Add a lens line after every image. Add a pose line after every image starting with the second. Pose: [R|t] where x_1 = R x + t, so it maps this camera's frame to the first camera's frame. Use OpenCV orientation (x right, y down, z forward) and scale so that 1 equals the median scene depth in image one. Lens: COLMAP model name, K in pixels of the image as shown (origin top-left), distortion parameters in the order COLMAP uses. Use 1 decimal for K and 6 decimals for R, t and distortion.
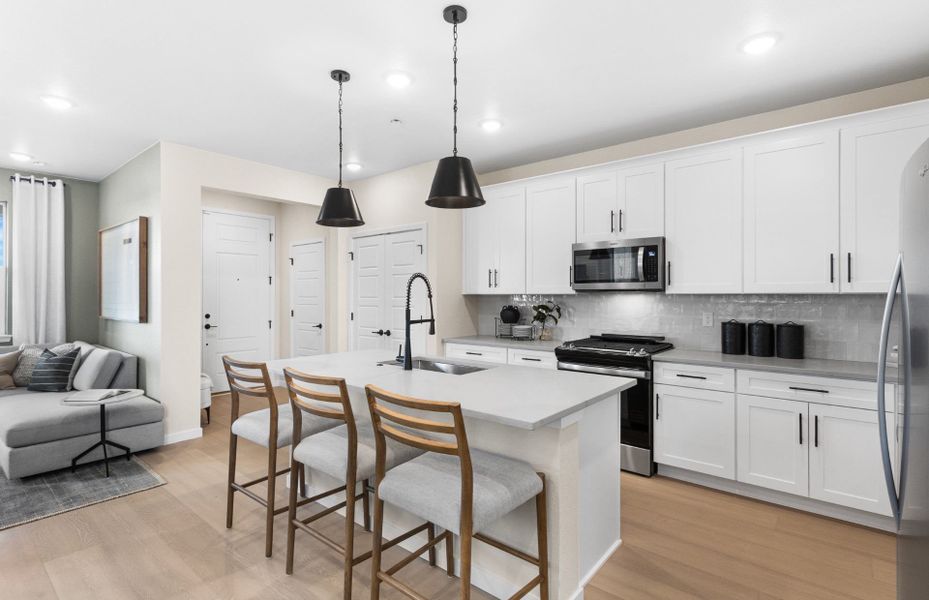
lens RADIAL K [[442.0, 0, 462.2], [0, 442.0, 299.3], [0, 0, 1]] dist [0.023054, 0.002919]
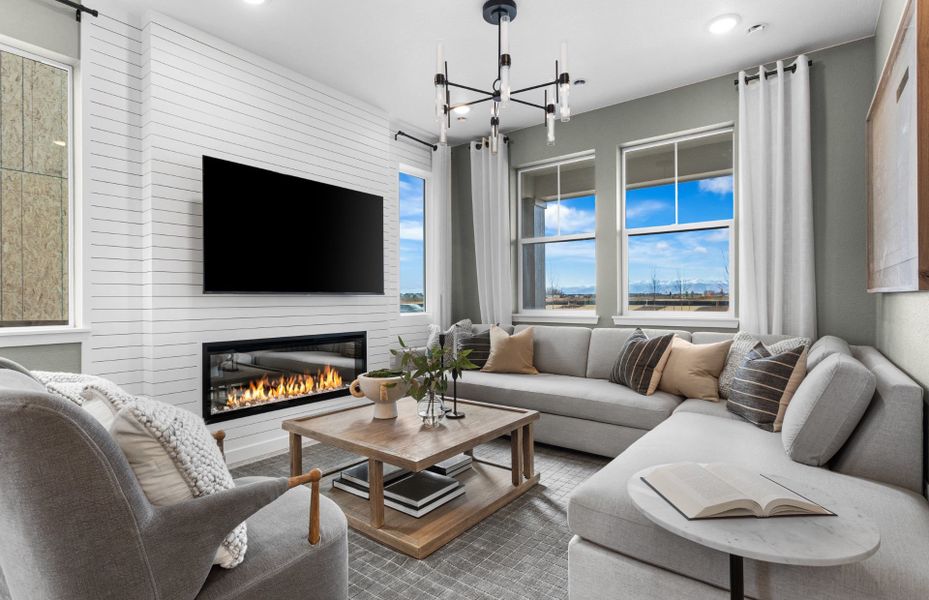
lens RADIAL K [[442.0, 0, 461.5], [0, 442.0, 300.5], [0, 0, 1]] dist [0.023054, 0.002919]
pose [[0.072884, -0.005036, -0.997328, -0.139763], [0.004841, 0.999977, -0.004695, 0.020878], [0.997329, -0.004486, 0.072907, 0.210786]]
